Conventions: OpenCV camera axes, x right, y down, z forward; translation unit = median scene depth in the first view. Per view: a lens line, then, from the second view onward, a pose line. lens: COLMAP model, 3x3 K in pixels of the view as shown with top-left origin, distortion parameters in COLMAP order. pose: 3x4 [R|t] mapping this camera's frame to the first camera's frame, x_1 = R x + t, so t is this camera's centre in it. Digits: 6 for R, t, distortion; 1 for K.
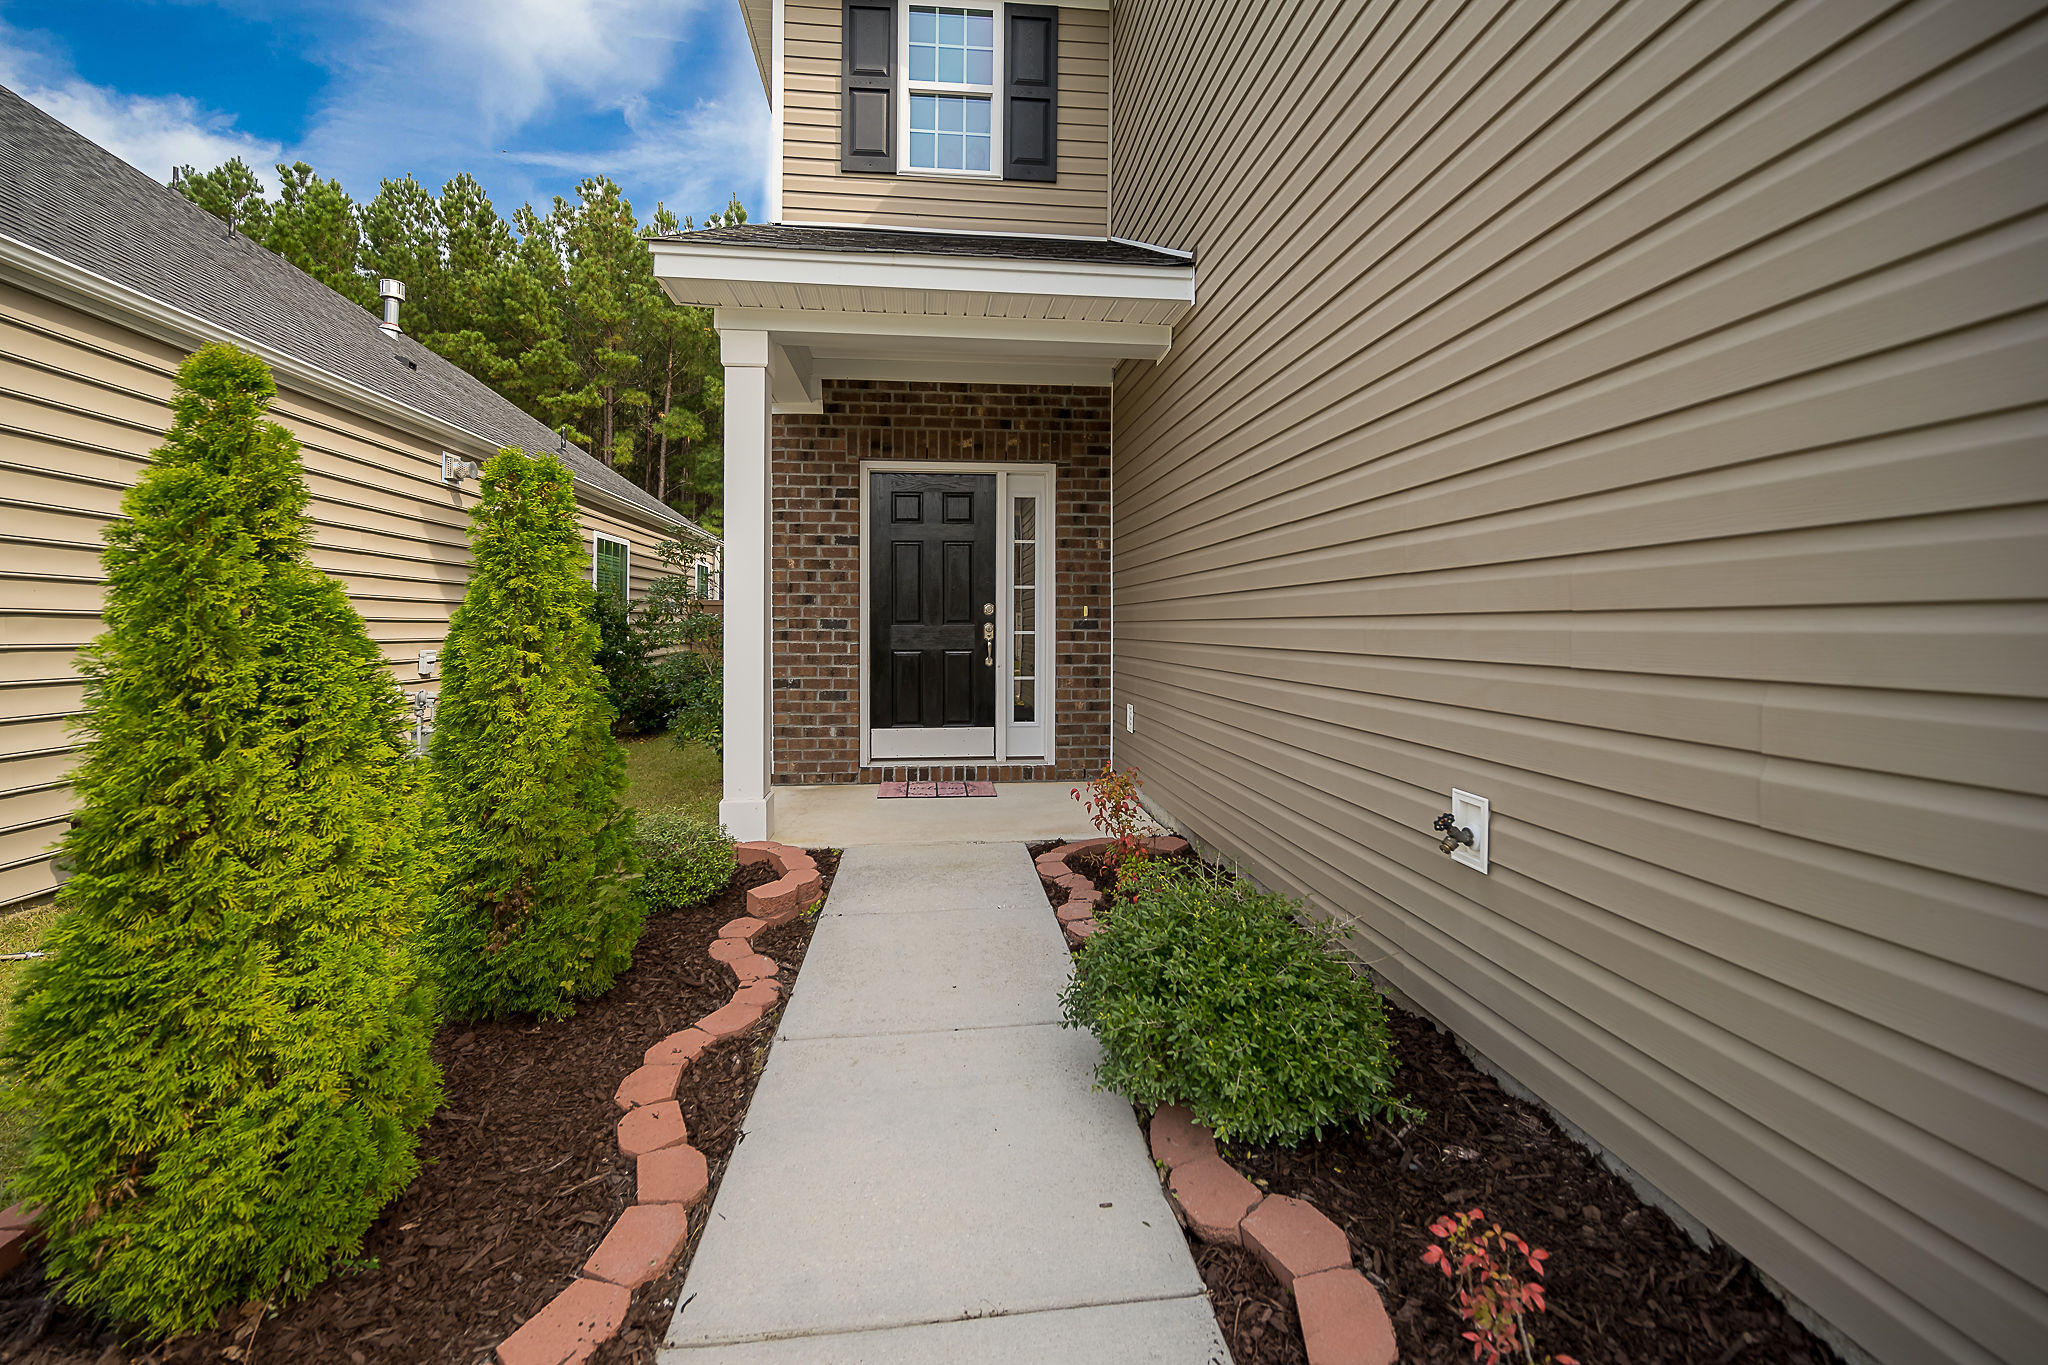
lens RADIAL K [[857.7, 0, 994.4], [0, 857.7, 646.4], [0, 0, 1]] dist [0.000303, 0.000040]
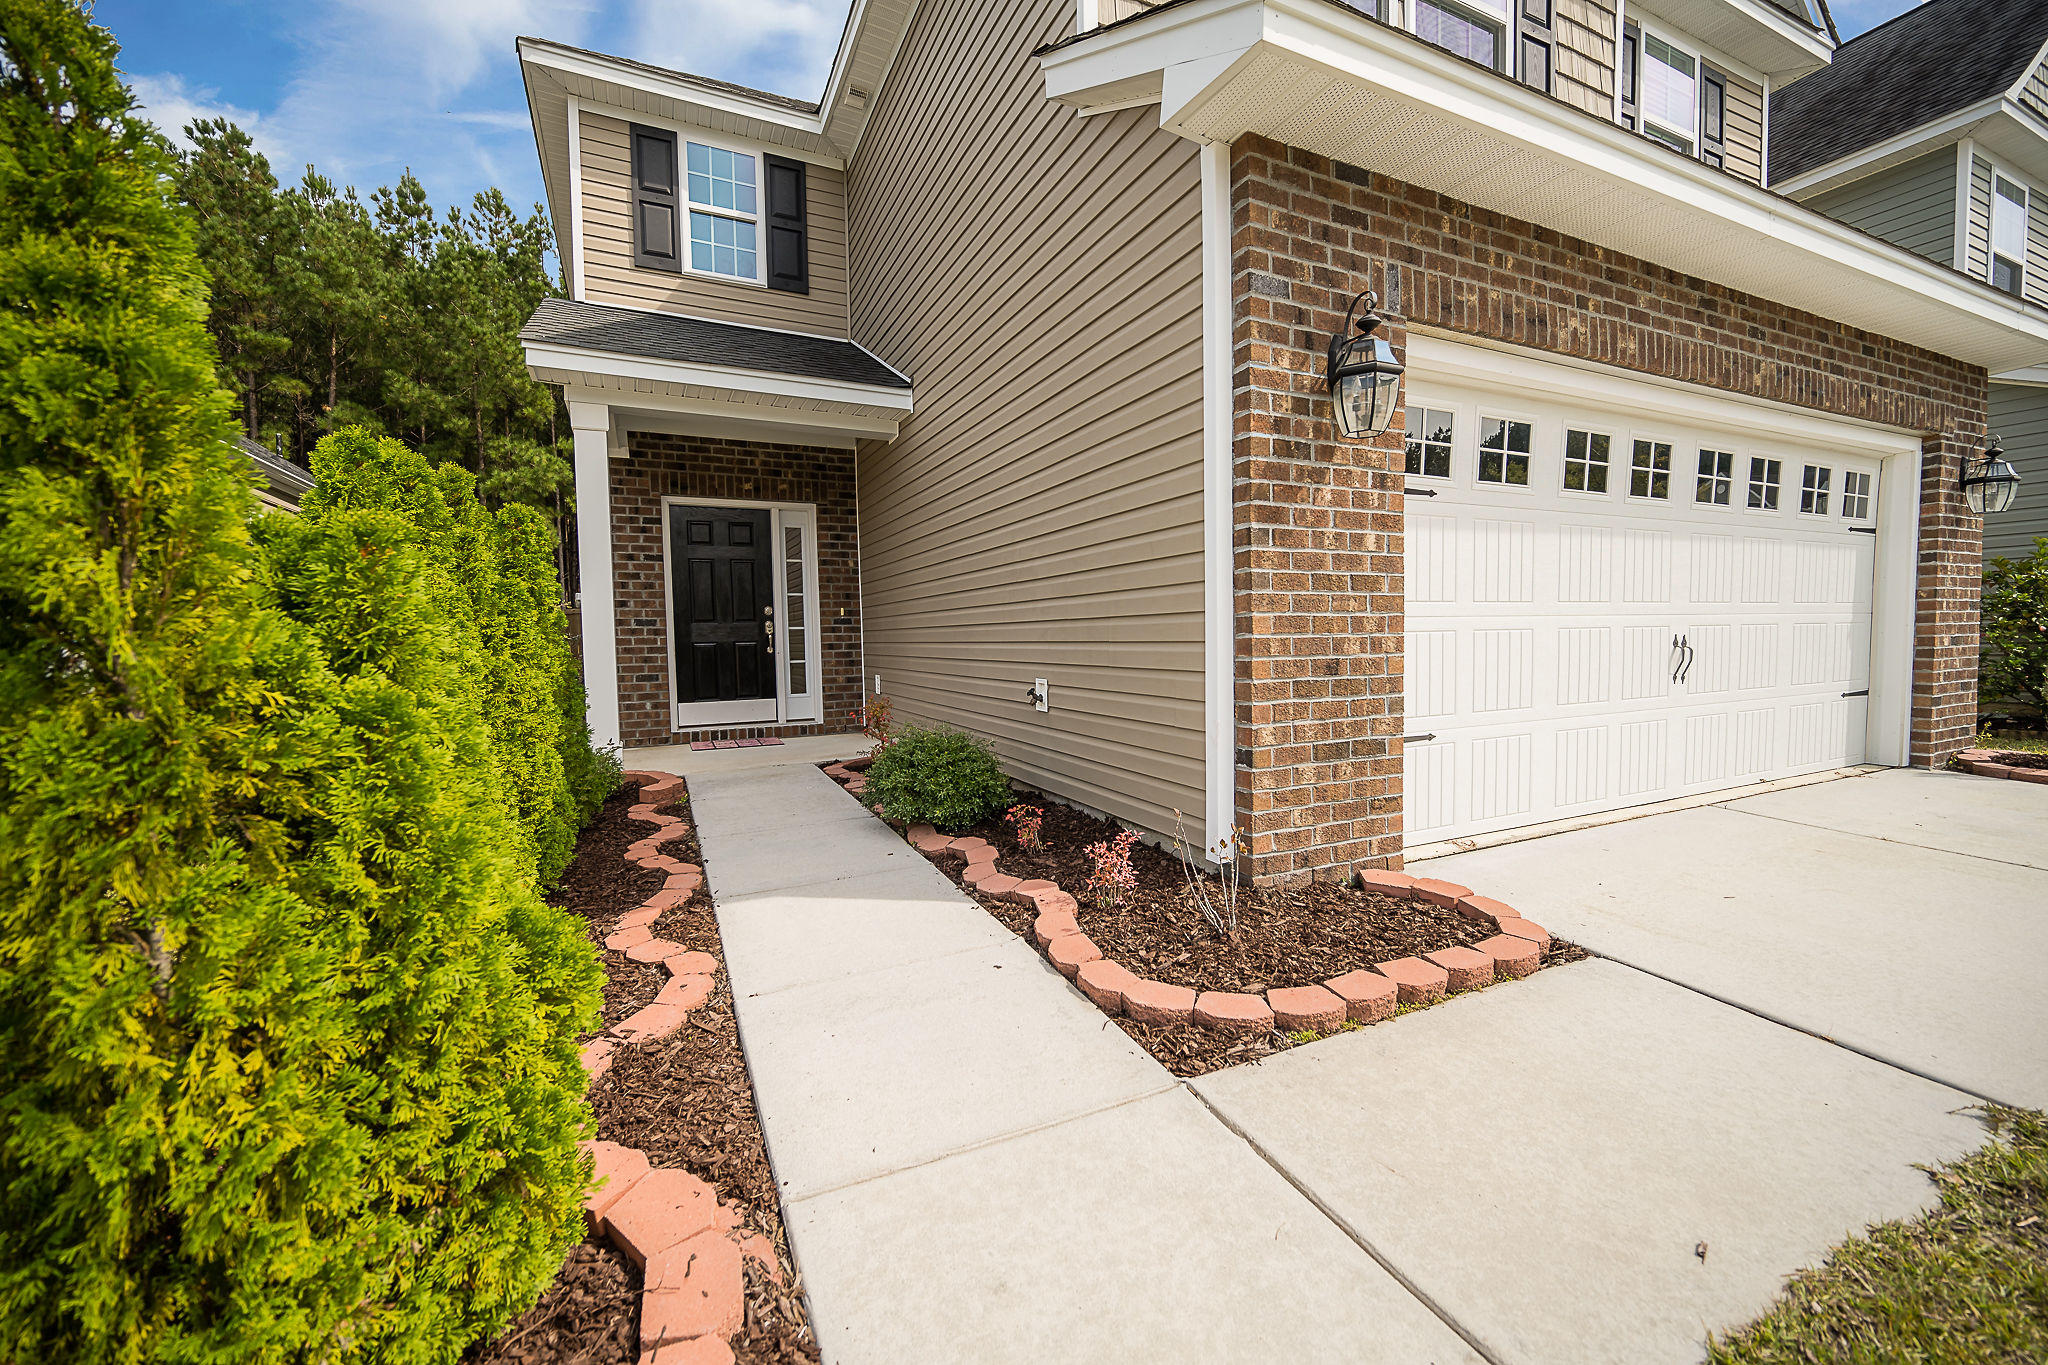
lens RADIAL K [[809.8, 0, 1026.0], [0, 809.8, 689.6], [0, 0, 1]] dist [-0.000602, -0.000337]
pose [[0.935652, -0.041223, 0.350509, -0.081067], [0.027304, 0.998633, 0.044563, 0.035454], [-0.351866, -0.032125, 0.935499, -0.341132]]
